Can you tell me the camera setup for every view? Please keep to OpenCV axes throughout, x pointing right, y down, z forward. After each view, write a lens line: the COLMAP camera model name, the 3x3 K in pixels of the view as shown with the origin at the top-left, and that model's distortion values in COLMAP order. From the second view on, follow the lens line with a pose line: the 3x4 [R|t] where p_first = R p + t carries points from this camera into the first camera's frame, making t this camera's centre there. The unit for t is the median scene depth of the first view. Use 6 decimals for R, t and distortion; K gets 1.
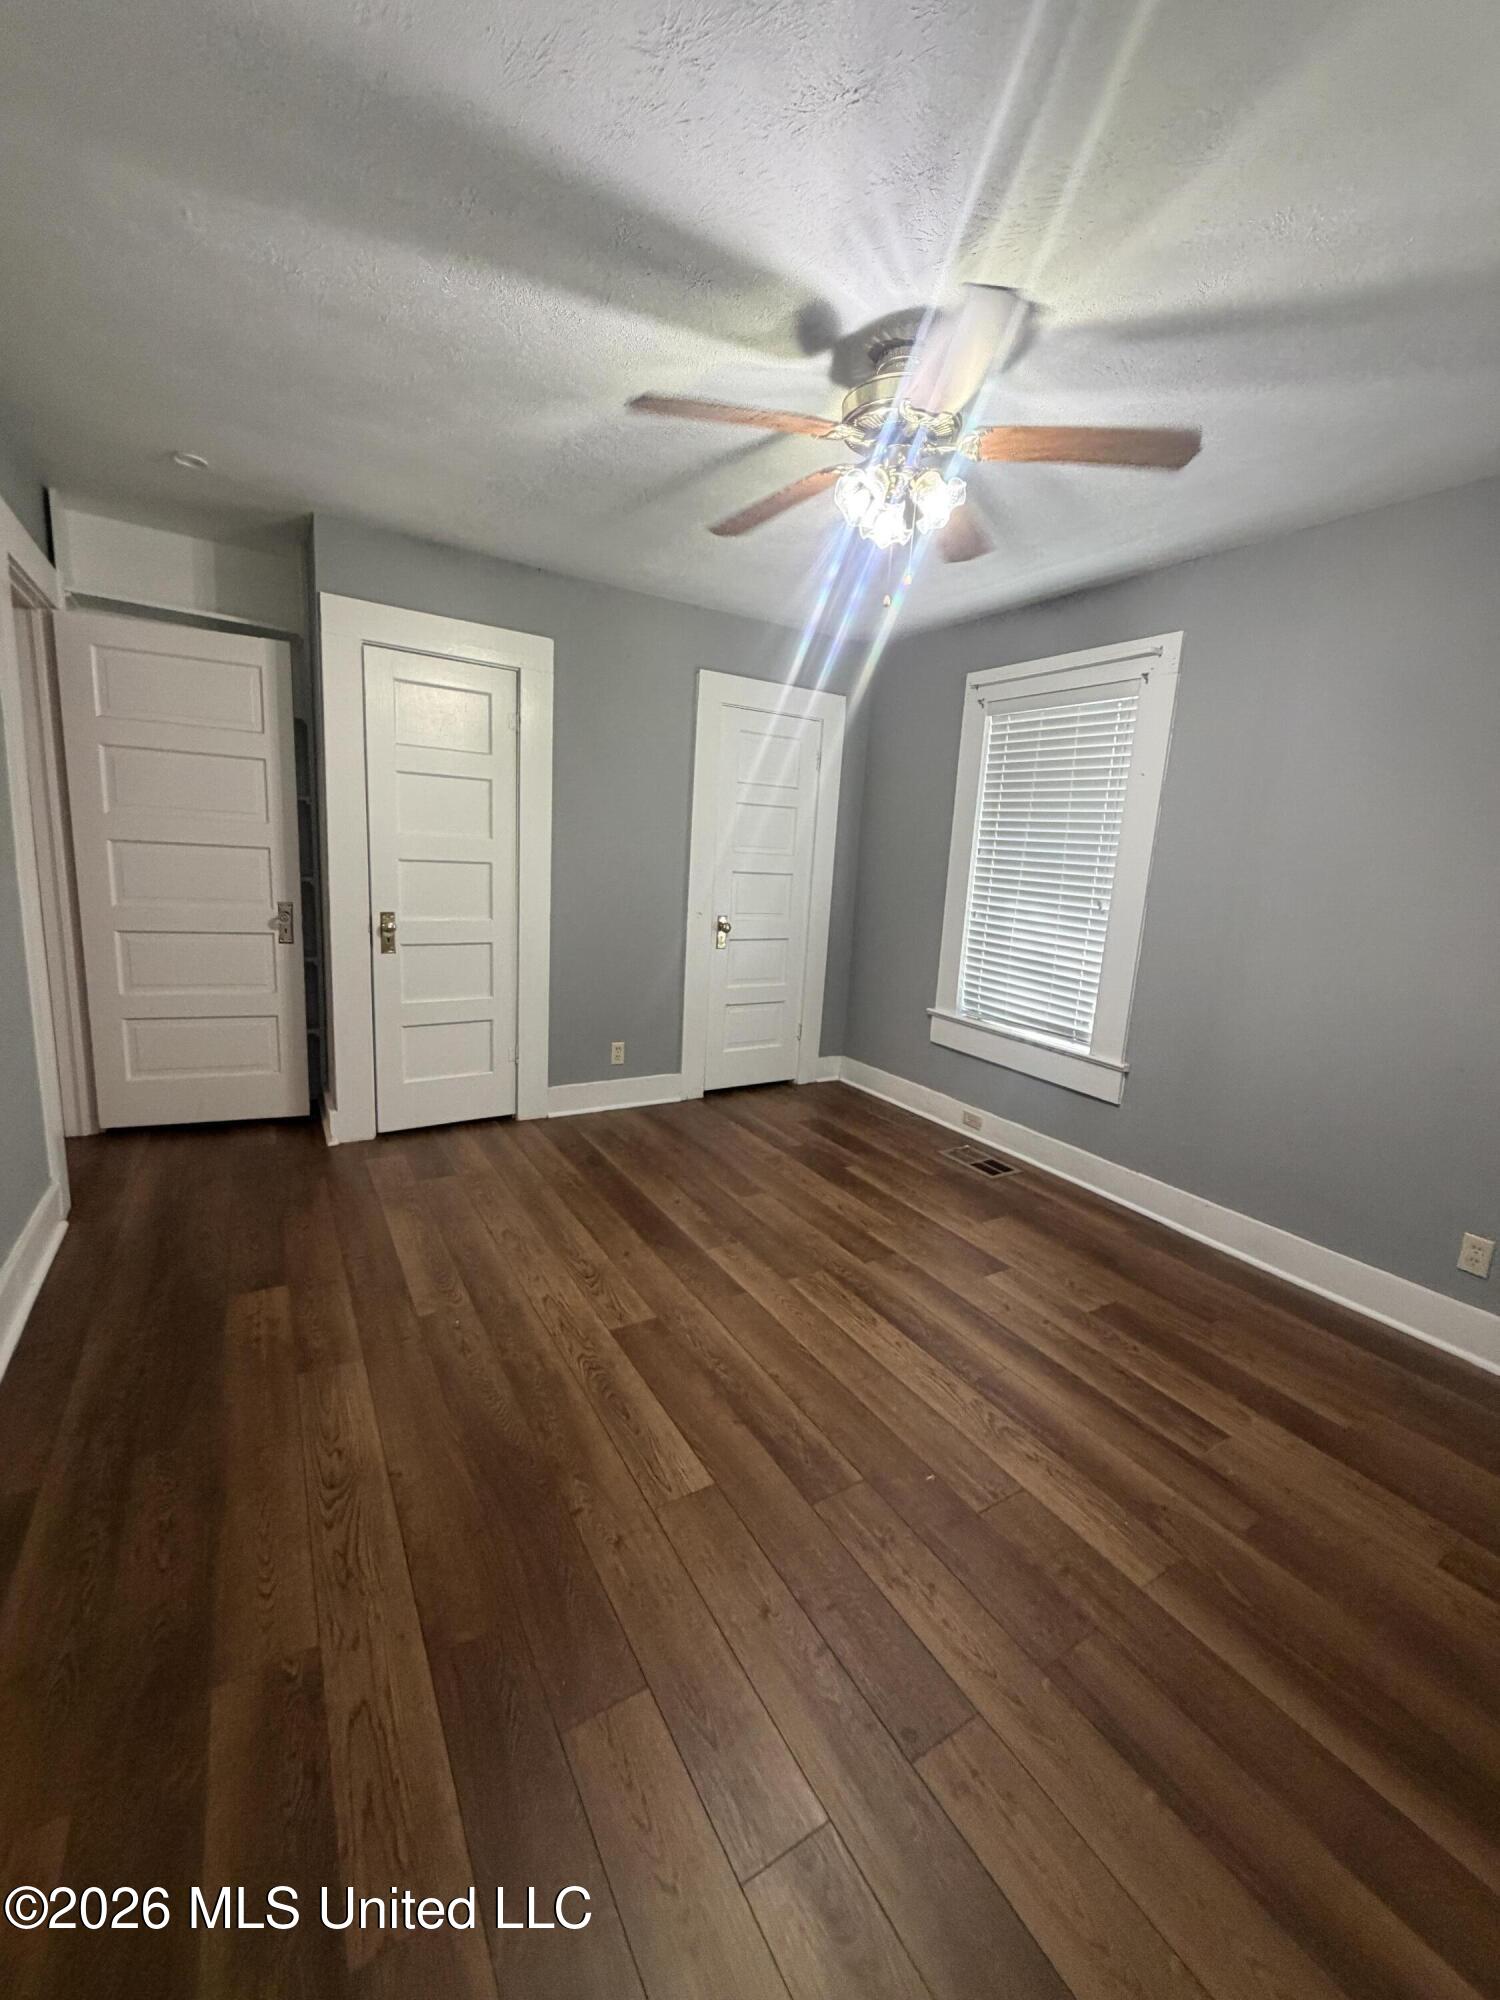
lens RADIAL K [[797.4, 0, 758.7], [0, 797.4, 988.7], [0, 0, 1]] dist [0.000045, 0.000202]
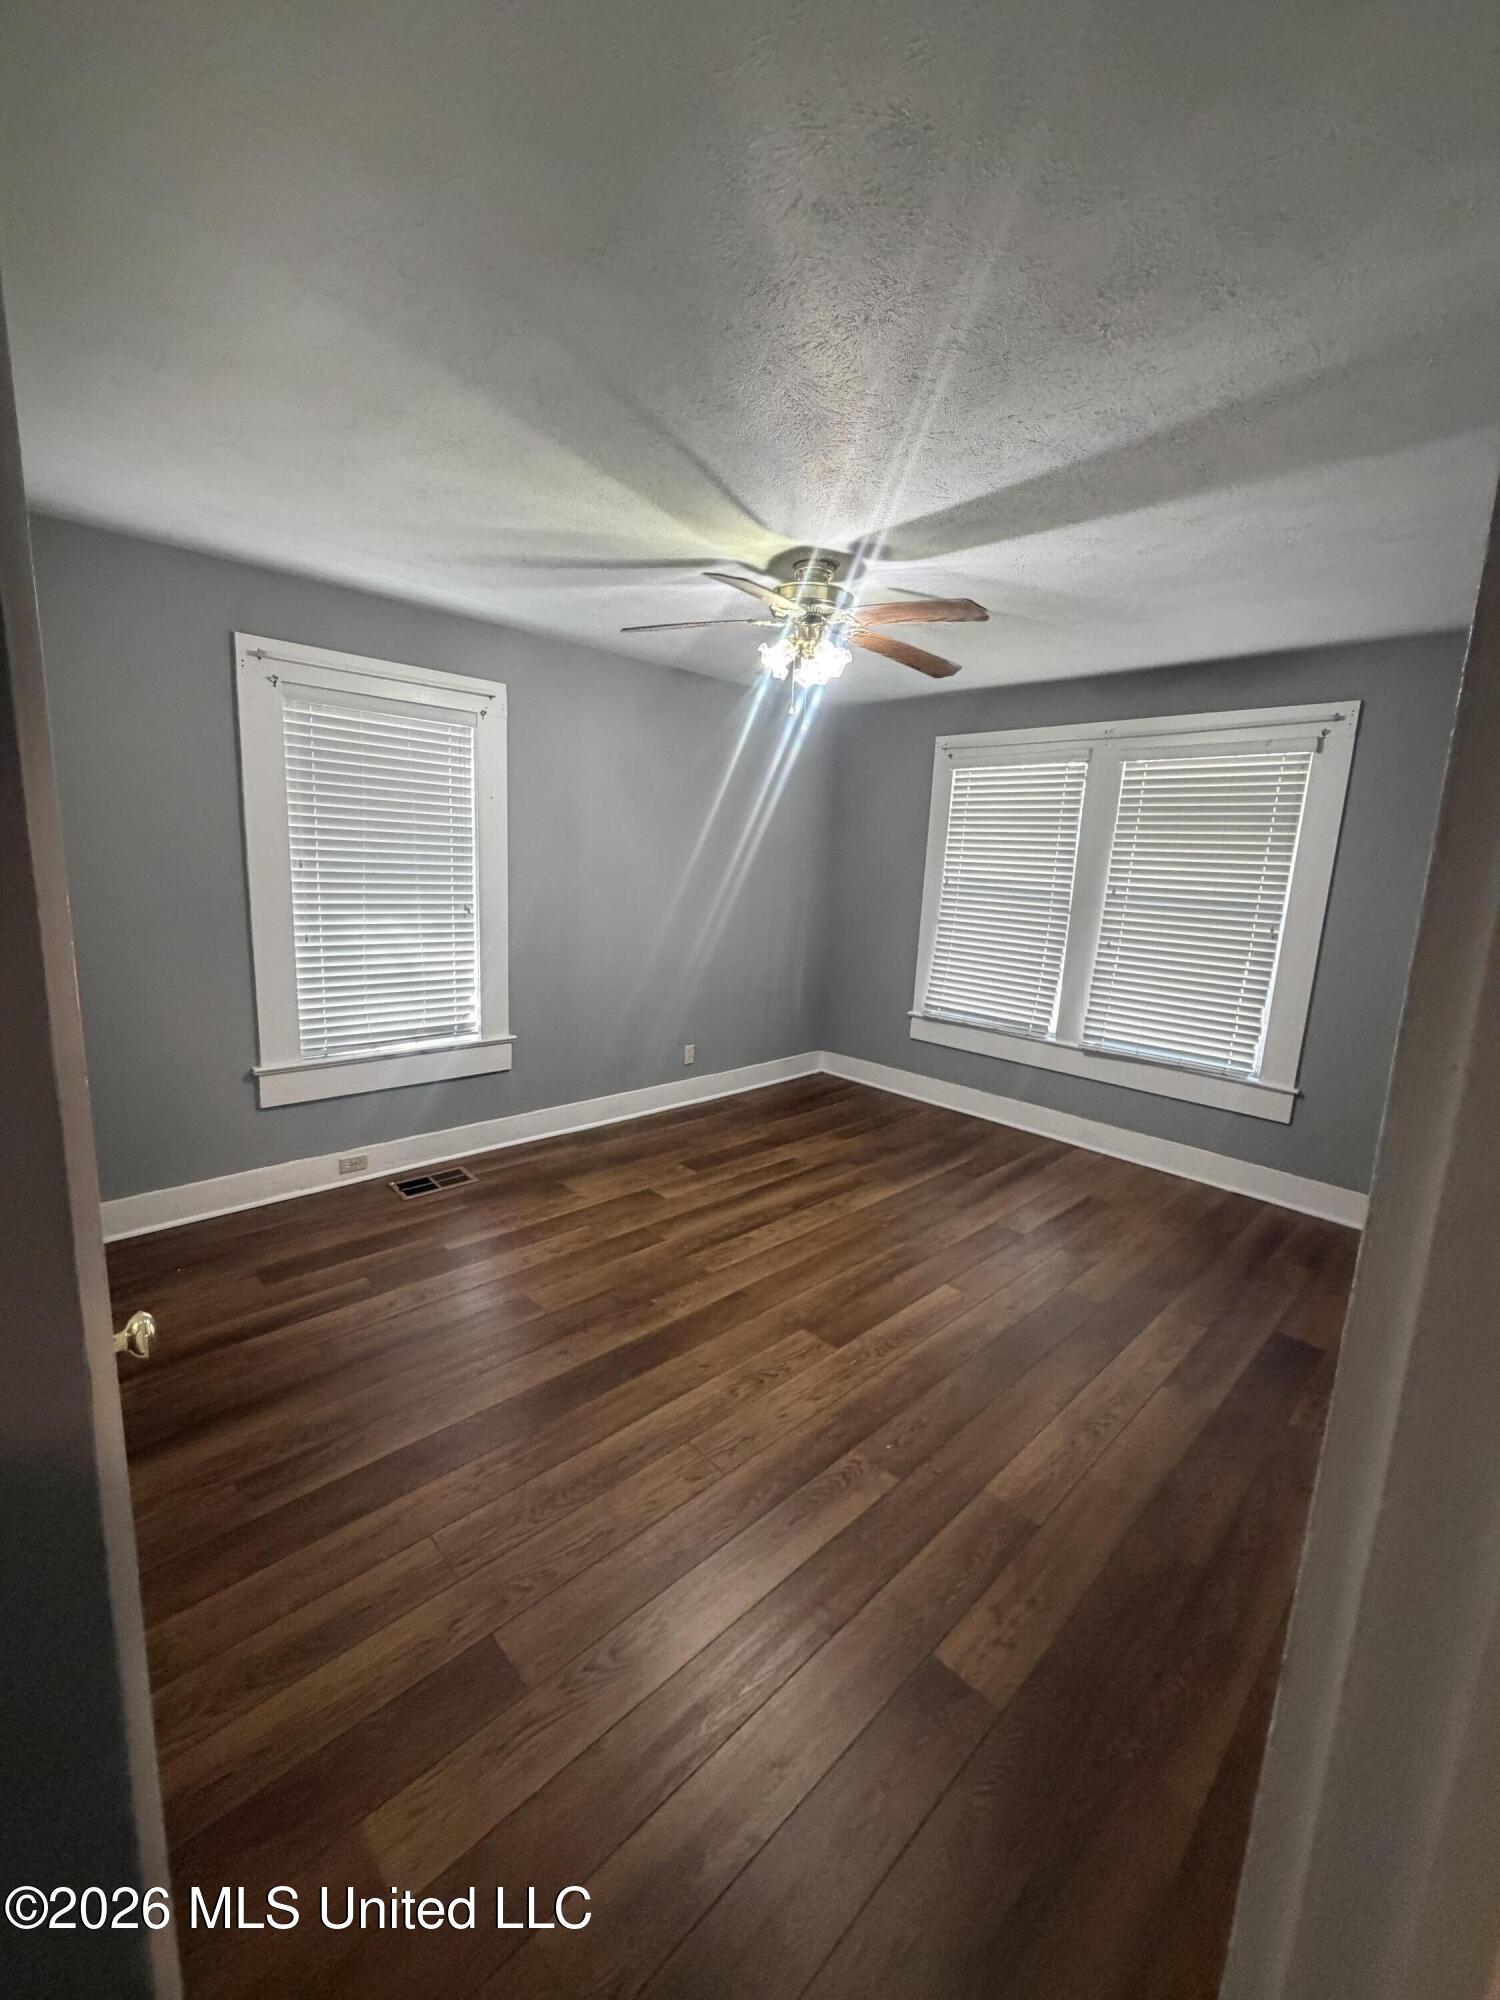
lens RADIAL K [[797.4, 0, 743.9], [0, 797.4, 986.3], [0, 0, 1]] dist [0.000045, 0.000202]
pose [[-0.197520, -0.229492, 0.953058, -0.978320], [0.113516, 0.960317, 0.254765, -0.319859], [-0.973704, 0.158508, -0.163631, 1.079045]]
